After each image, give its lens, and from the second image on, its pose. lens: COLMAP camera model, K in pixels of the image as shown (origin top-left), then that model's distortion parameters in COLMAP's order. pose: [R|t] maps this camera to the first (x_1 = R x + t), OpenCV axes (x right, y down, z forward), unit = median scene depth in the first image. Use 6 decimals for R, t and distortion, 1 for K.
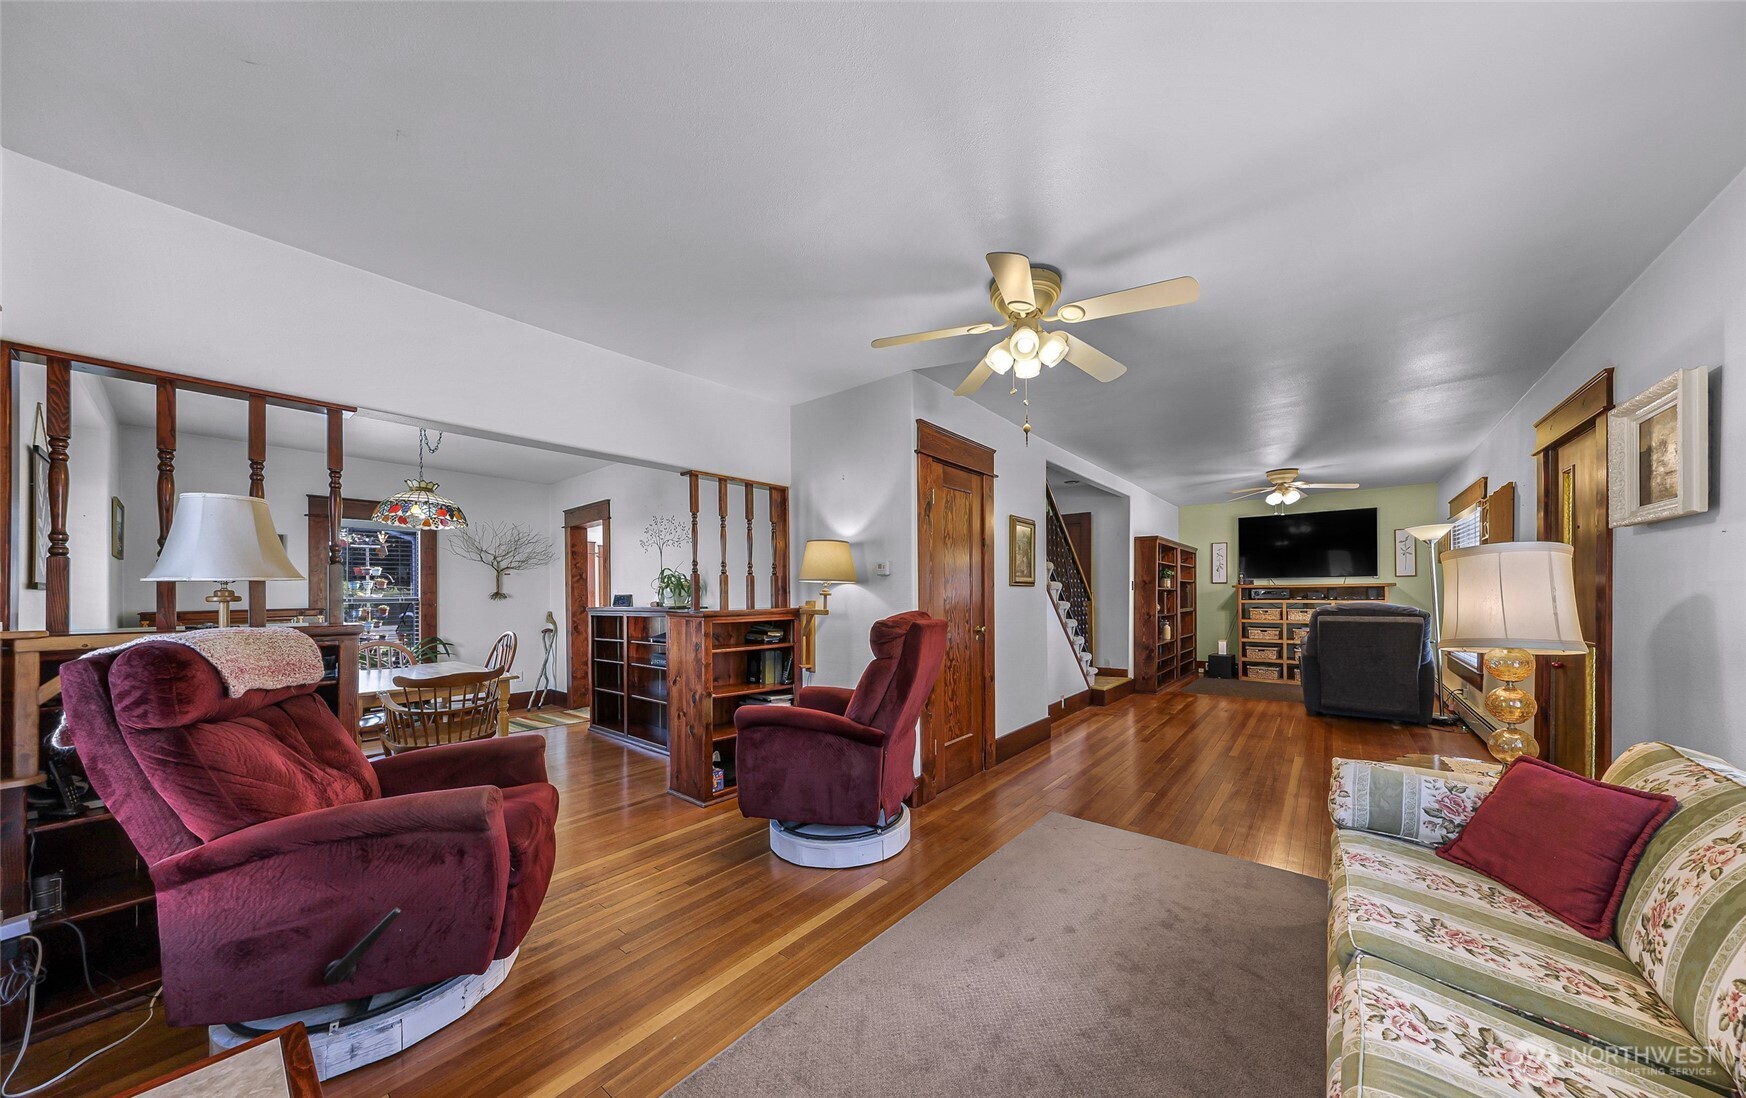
lens RADIAL K [[572.6, 0, 870.4], [0, 572.6, 591.5], [0, 0, 1]] dist [0.000092, -0.000009]
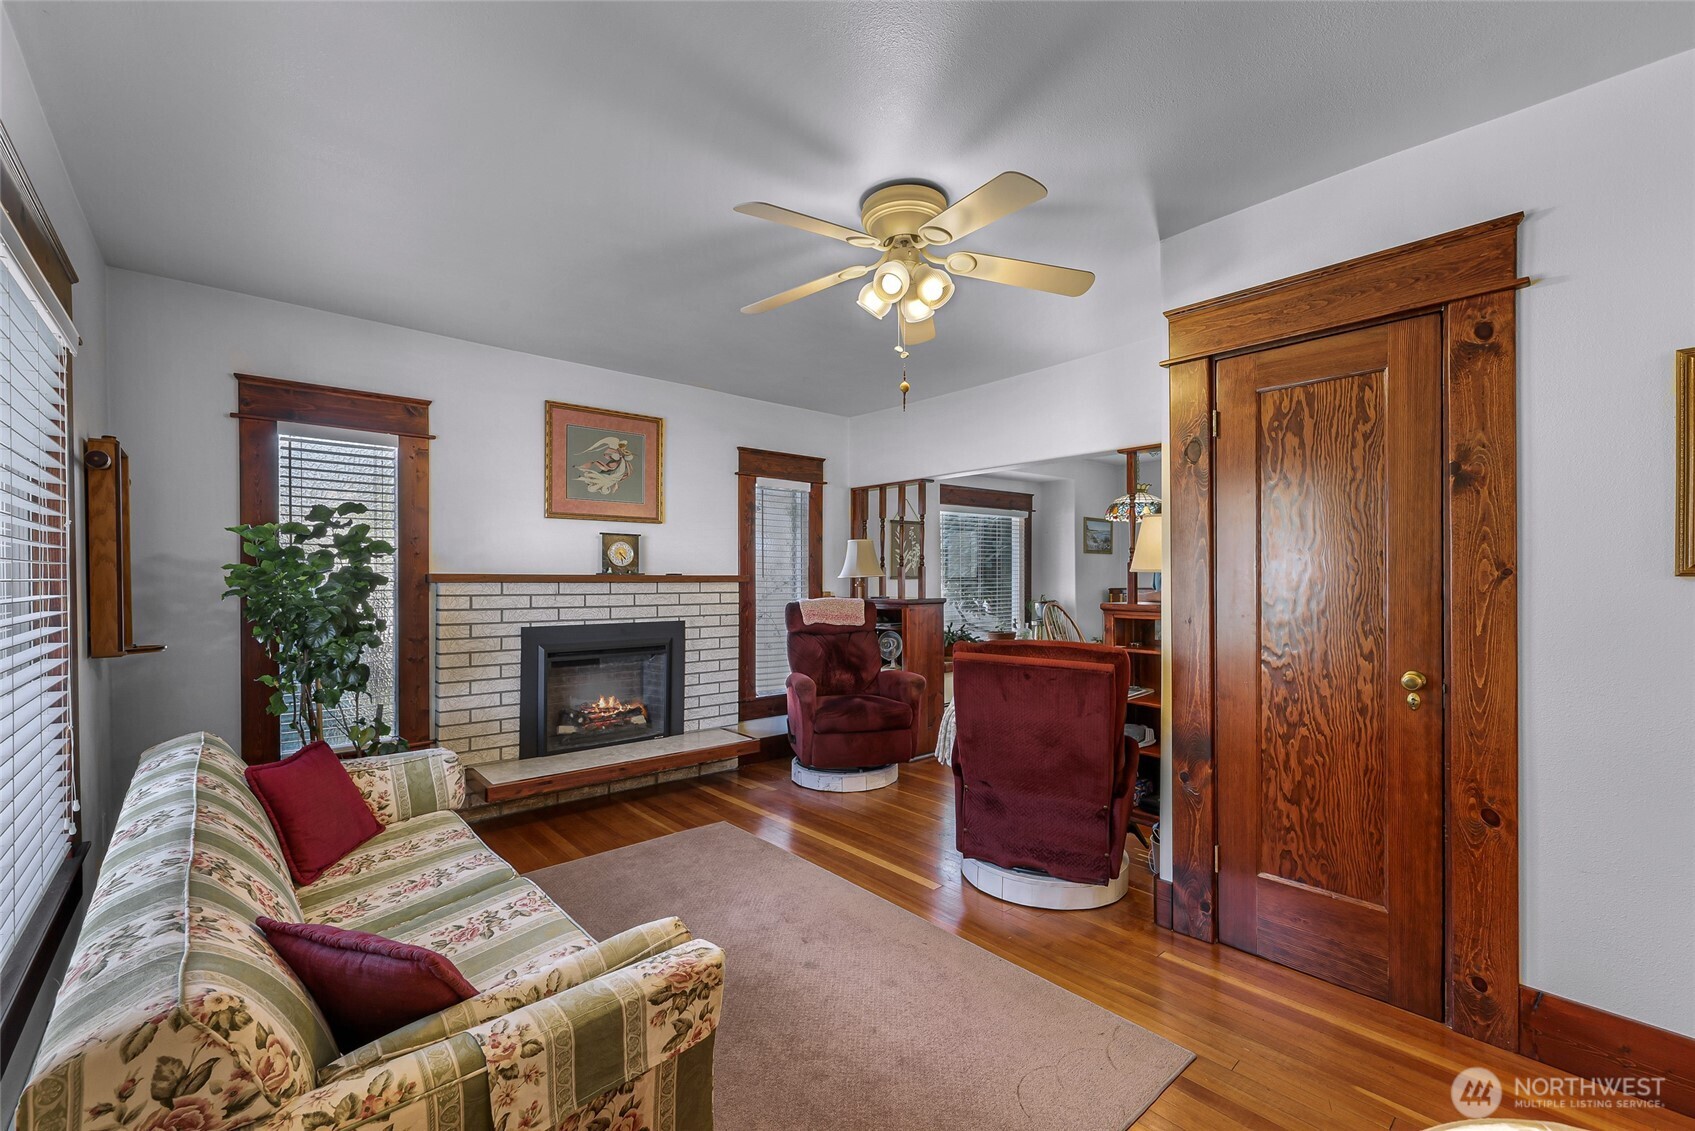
lens RADIAL K [[694.1, 0, 847.5], [0, 694.1, 565.5], [0, 0, 1]] dist [-0.000436, -0.000031]
pose [[-0.144482, -0.003624, -0.989501, 0.435301], [0.006544, 0.999968, -0.004618, -0.011384], [0.989486, -0.007142, -0.144453, 0.372925]]
